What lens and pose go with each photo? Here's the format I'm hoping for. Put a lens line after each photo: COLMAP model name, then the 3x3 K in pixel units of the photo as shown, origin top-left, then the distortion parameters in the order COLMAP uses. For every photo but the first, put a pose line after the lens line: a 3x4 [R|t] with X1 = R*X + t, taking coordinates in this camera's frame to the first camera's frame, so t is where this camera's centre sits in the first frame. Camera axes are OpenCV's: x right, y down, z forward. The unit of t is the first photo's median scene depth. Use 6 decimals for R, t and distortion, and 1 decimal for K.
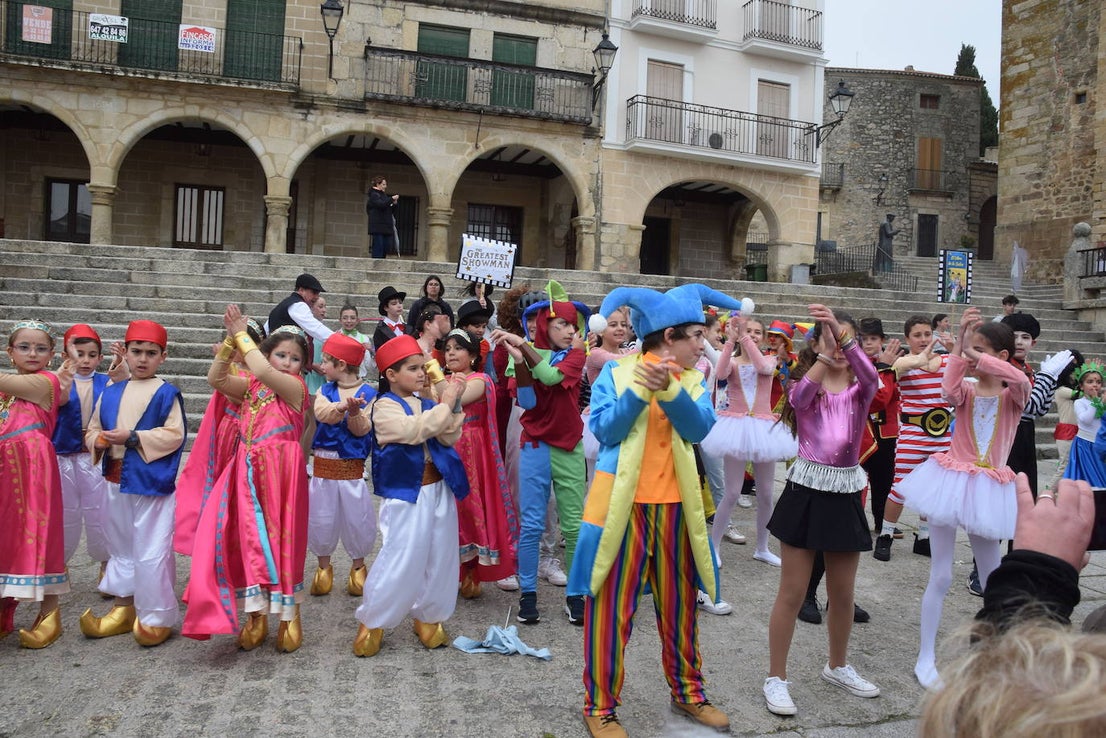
lens RADIAL K [[863.2, 0, 557.8], [0, 863.2, 337.2], [0, 0, 1]] dist [-0.158299, 0.123422]
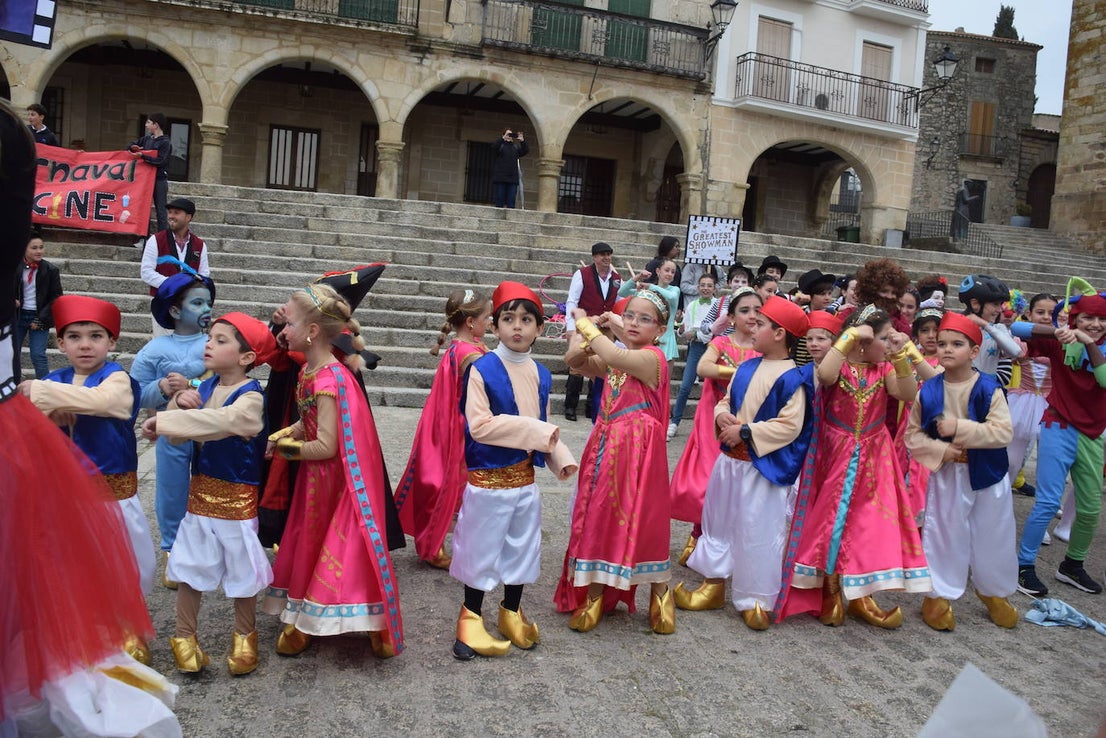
lens RADIAL K [[863.2, 0, 562.1], [0, 863.2, 339.1], [0, 0, 1]] dist [-0.158299, 0.123422]
pose [[0.999500, 0.031040, 0.005987, -0.121651], [-0.031345, 0.997677, 0.060488, -0.003917], [-0.004096, -0.060645, 0.998151, 0.001619]]
